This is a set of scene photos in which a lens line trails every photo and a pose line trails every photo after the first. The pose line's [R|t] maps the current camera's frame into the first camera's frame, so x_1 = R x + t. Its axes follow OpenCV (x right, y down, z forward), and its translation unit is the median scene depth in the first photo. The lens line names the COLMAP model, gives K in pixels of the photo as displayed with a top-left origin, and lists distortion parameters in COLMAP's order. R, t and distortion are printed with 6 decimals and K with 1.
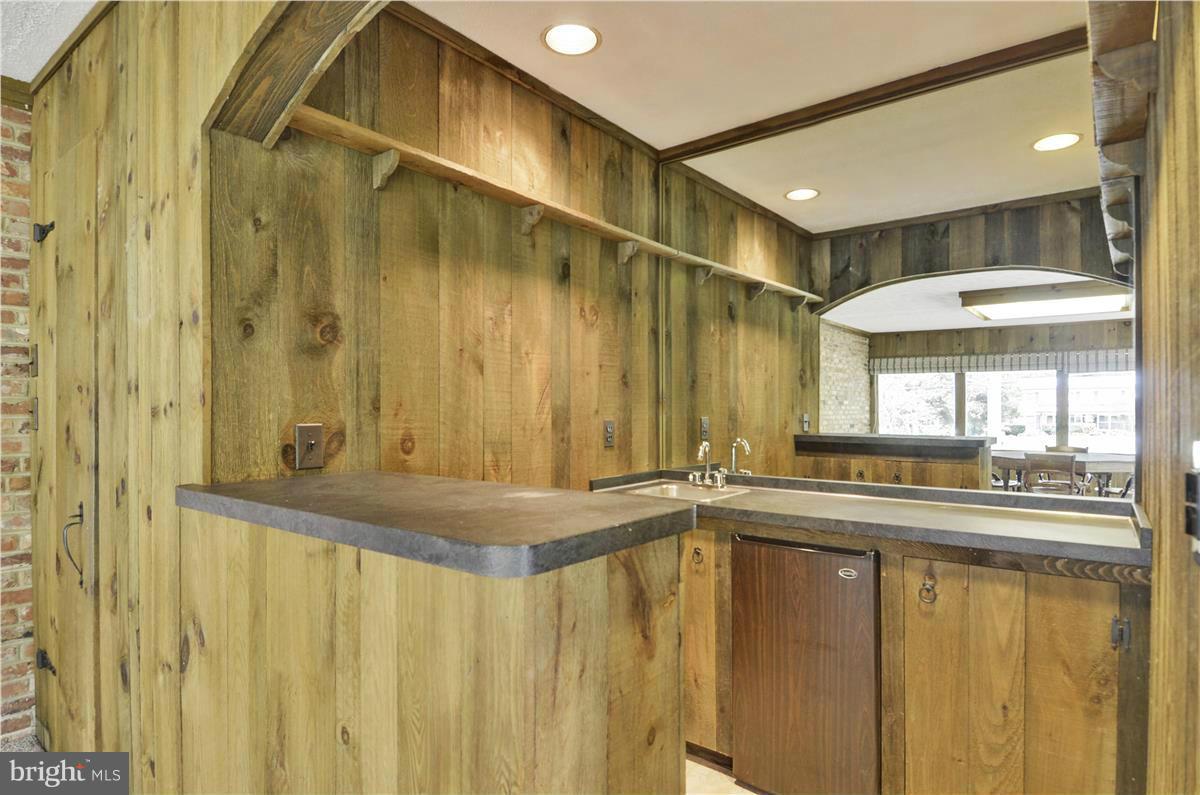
lens RADIAL K [[642.9, 0, 595.7], [0, 642.9, 403.4], [0, 0, 1]] dist [0.035024, -0.002823]
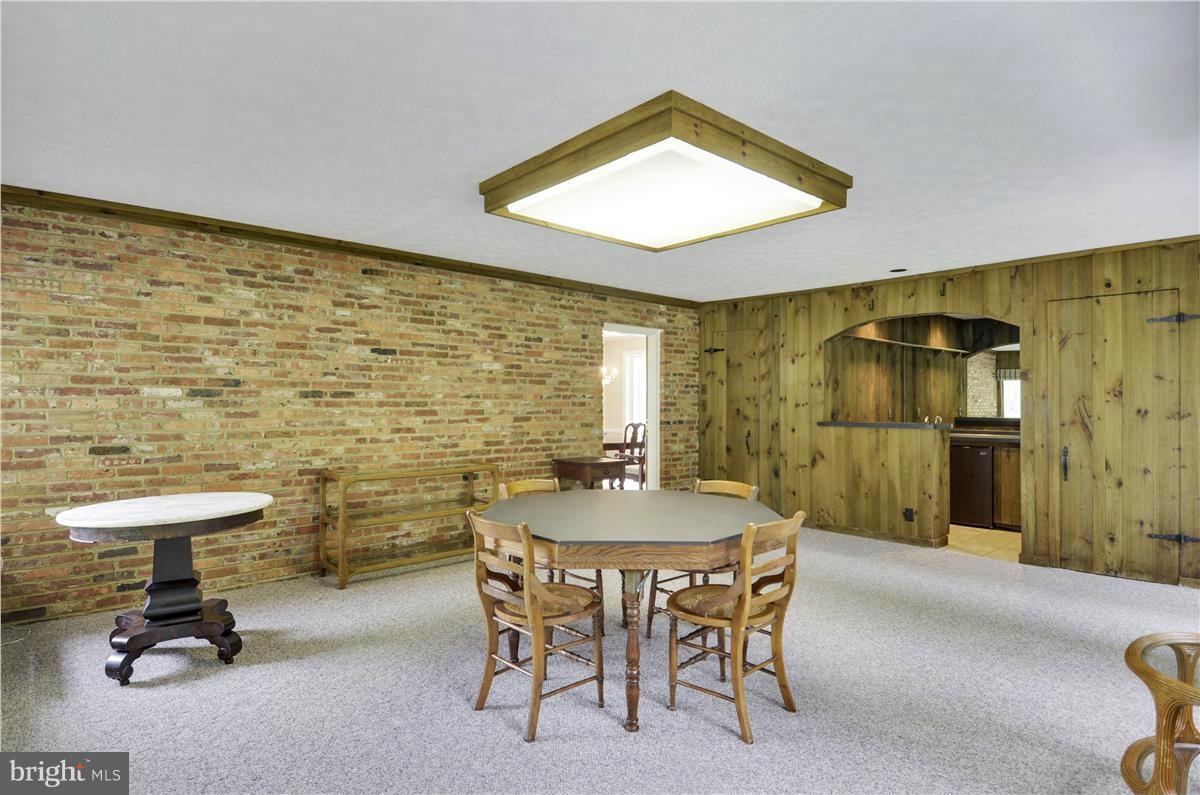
lens RADIAL K [[642.9, 0, 604.1], [0, 642.9, 396.8], [0, 0, 1]] dist [0.035024, -0.002823]
pose [[0.988812, -0.000210, -0.149168, -0.584853], [0.000060, 0.999999, -0.001013, -0.016868], [0.149169, 0.000993, 0.988811, -1.461233]]
